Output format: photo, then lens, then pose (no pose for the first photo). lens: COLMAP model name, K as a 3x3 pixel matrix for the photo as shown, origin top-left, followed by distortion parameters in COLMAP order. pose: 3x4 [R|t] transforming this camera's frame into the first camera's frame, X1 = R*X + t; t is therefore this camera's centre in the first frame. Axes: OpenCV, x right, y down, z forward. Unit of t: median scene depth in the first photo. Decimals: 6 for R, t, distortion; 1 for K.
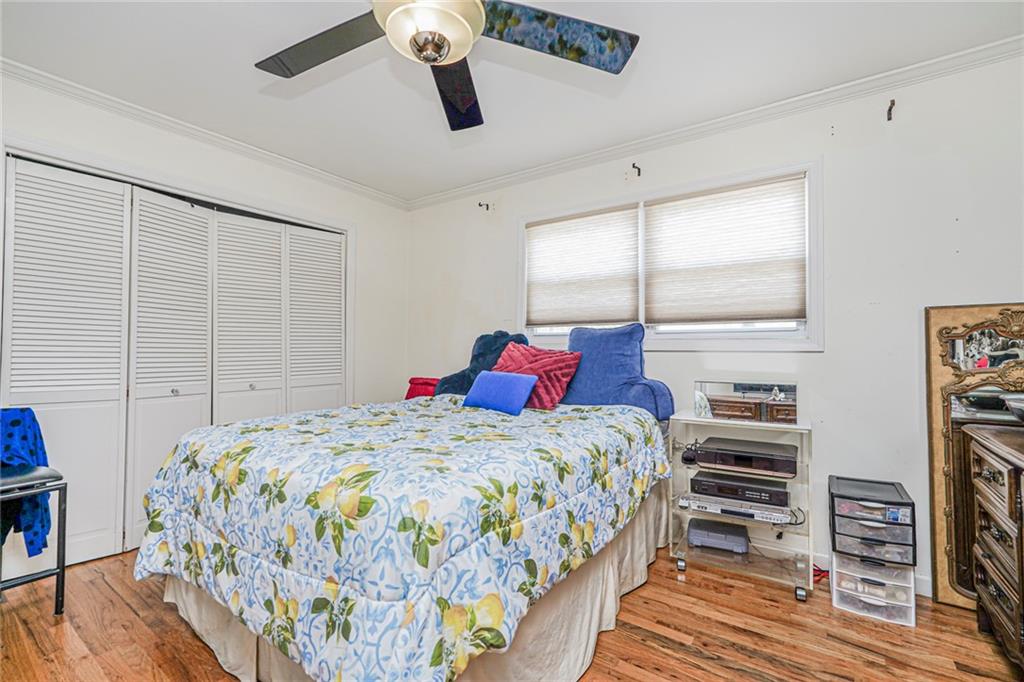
lens RADIAL K [[452.4, 0, 510.1], [0, 452.4, 338.4], [0, 0, 1]] dist [-0.012433, 0.006214]
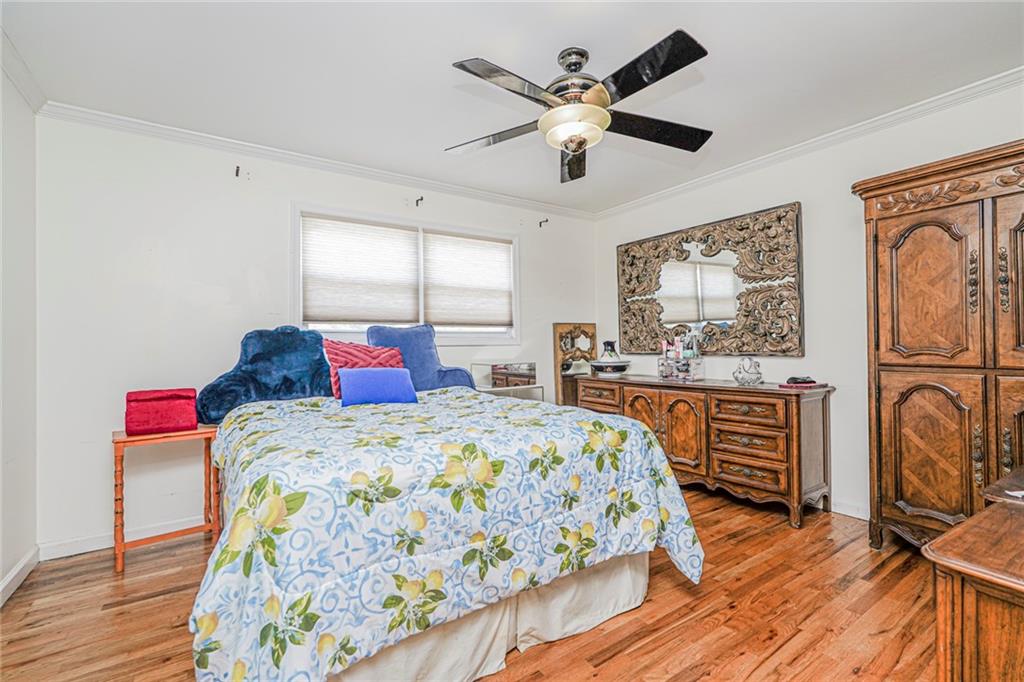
lens RADIAL K [[452.4, 0, 513.0], [0, 452.4, 341.6], [0, 0, 1]] dist [-0.012433, 0.006214]
pose [[0.353036, 0.001046, 0.935609, -0.822491], [-0.007777, 0.999968, 0.001817, 0.010476], [-0.935577, -0.007918, 0.353033, 0.323664]]
